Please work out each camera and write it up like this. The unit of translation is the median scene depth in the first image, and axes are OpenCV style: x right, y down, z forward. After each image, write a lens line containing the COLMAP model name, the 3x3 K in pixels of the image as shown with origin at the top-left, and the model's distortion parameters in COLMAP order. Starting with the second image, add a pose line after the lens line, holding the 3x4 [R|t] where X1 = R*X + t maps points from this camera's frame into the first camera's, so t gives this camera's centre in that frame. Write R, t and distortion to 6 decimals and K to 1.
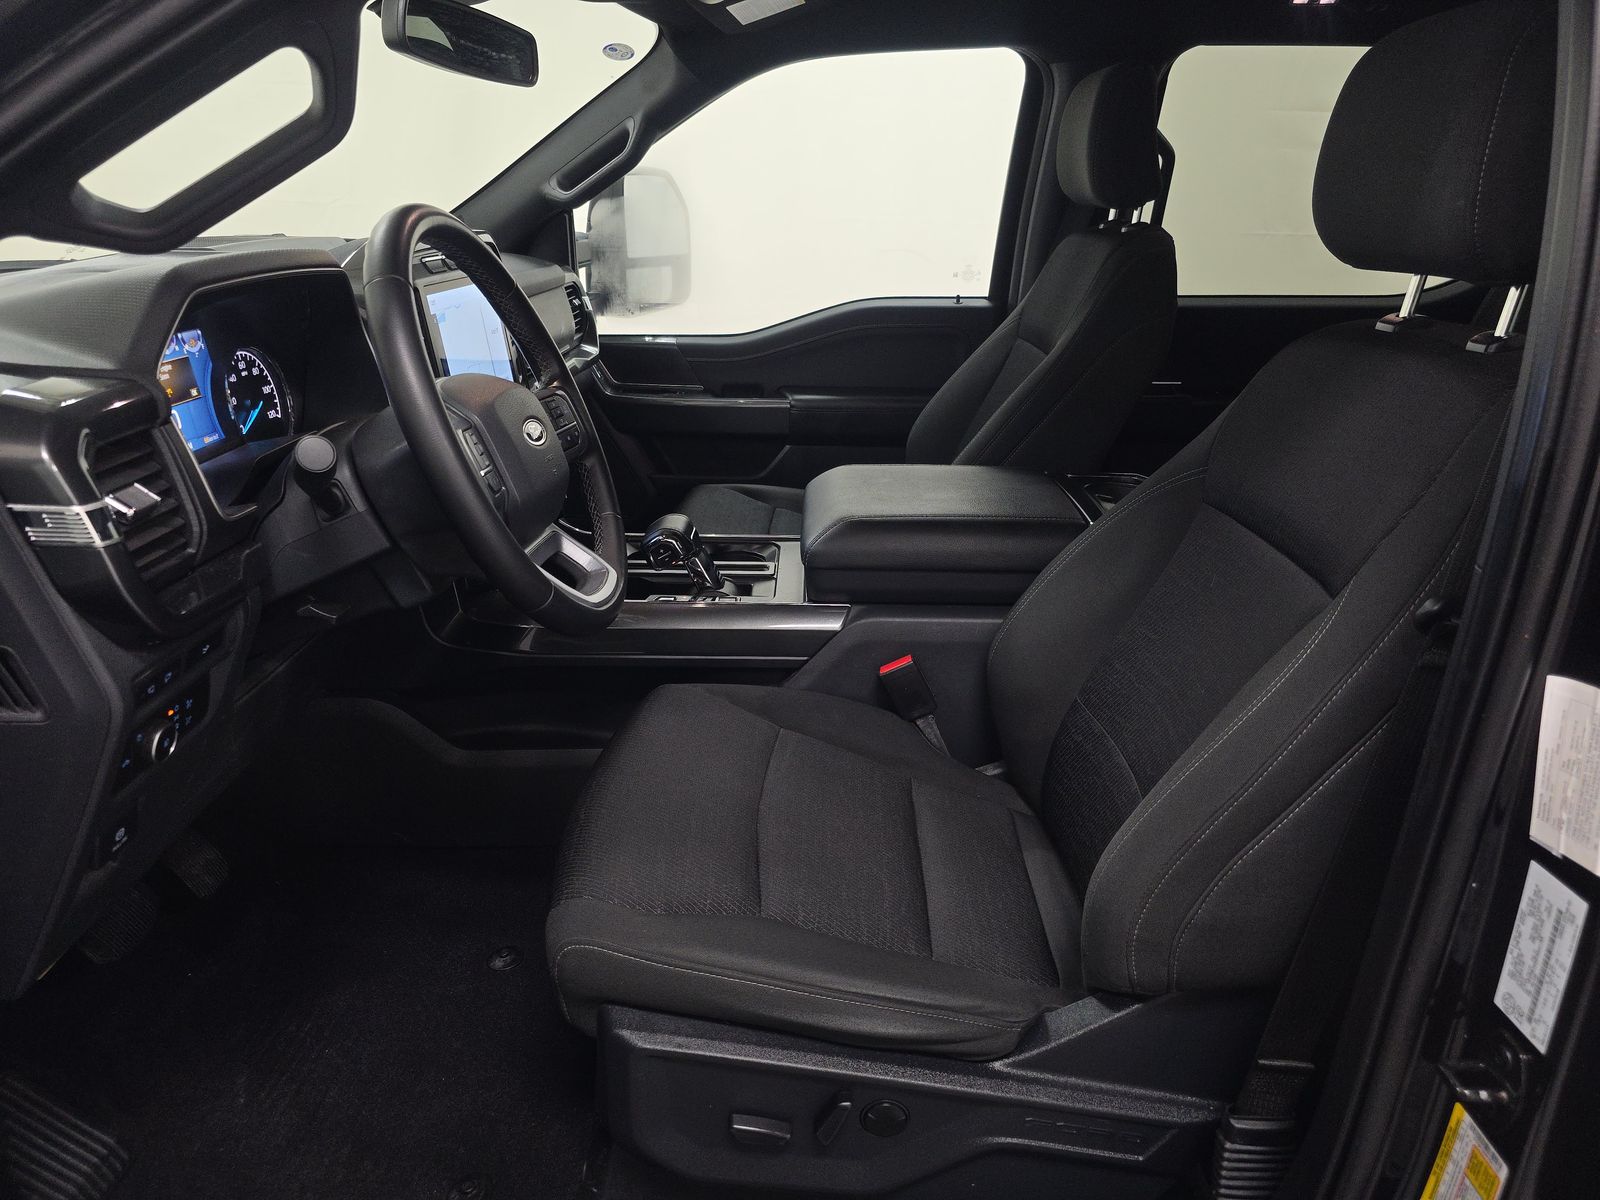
lens RADIAL K [[1117.3, 0, 792.4], [0, 1117.3, 611.0], [0, 0, 1]] dist [0.024148, -0.009758]
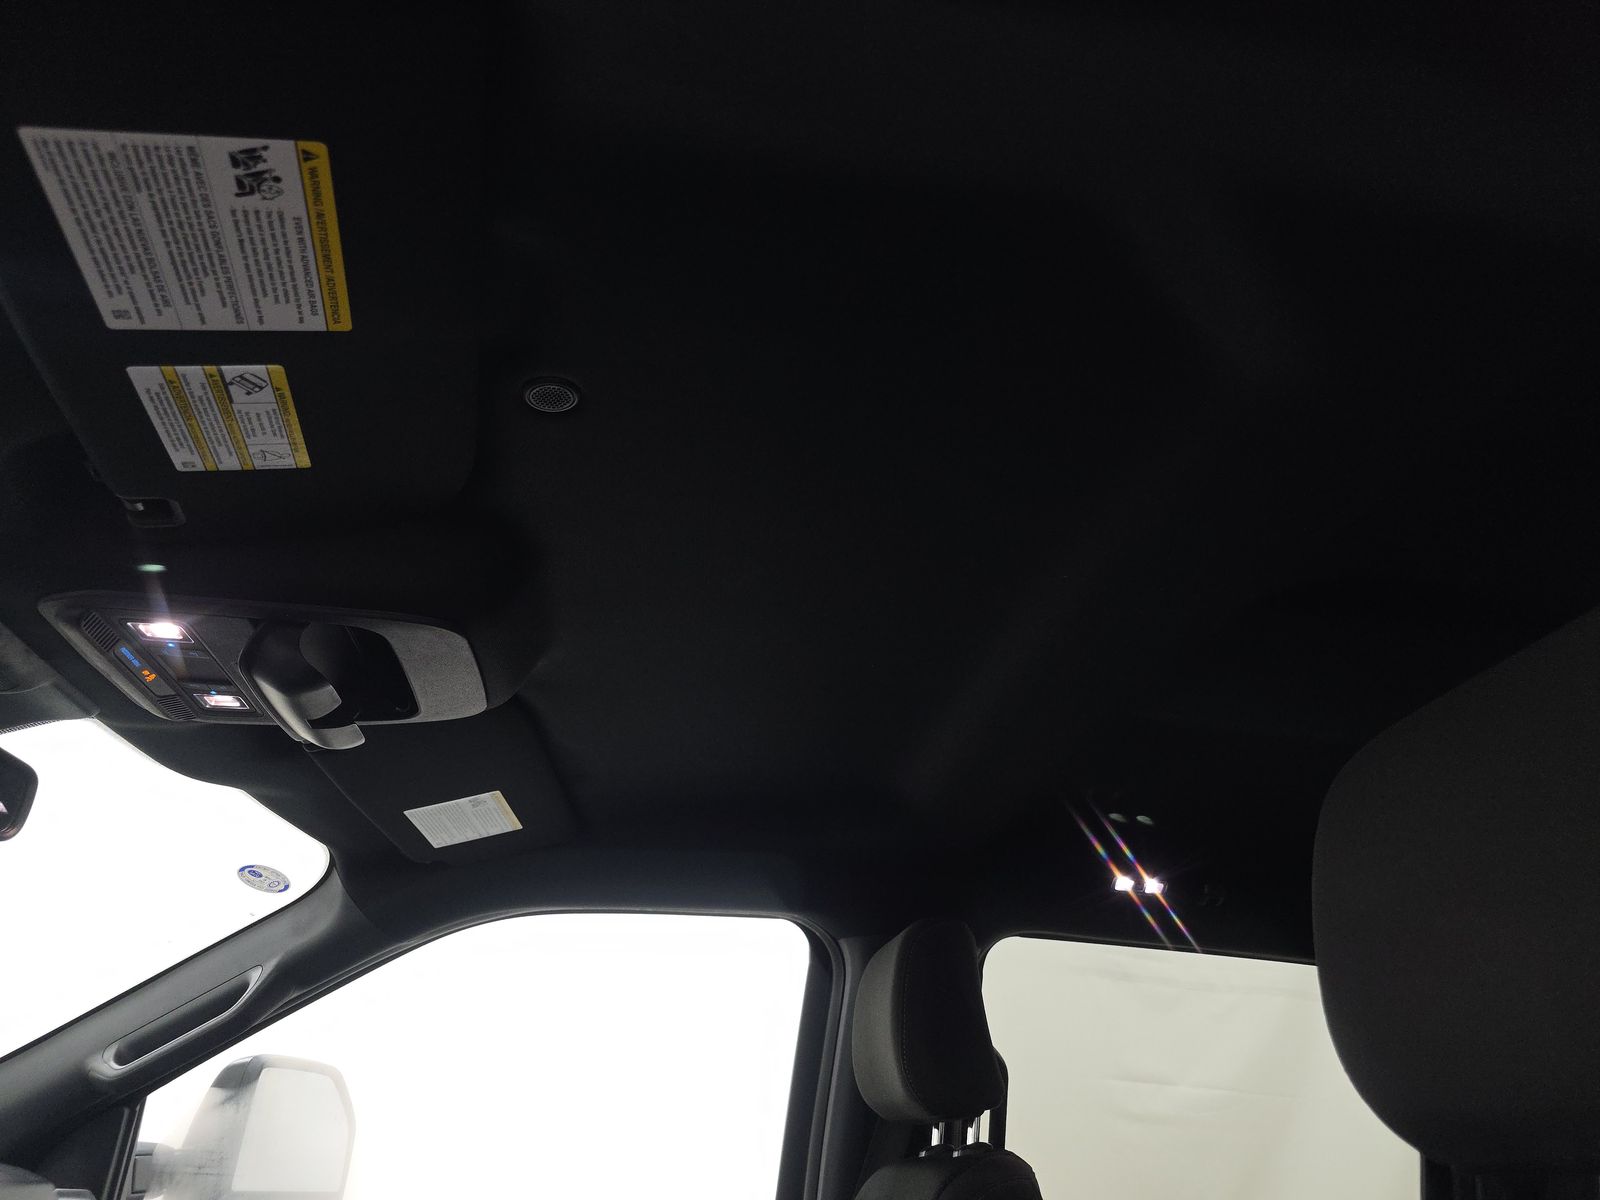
lens RADIAL K [[1117.3, 0, 792.4], [0, 1117.3, 611.0], [0, 0, 1]] dist [0.024148, -0.009758]
pose [[0.987058, 0.106213, 0.120147, 0.081638], [0.017322, 0.674214, -0.738333, -0.063773], [-0.159425, 0.730859, 0.663648, 0.325153]]
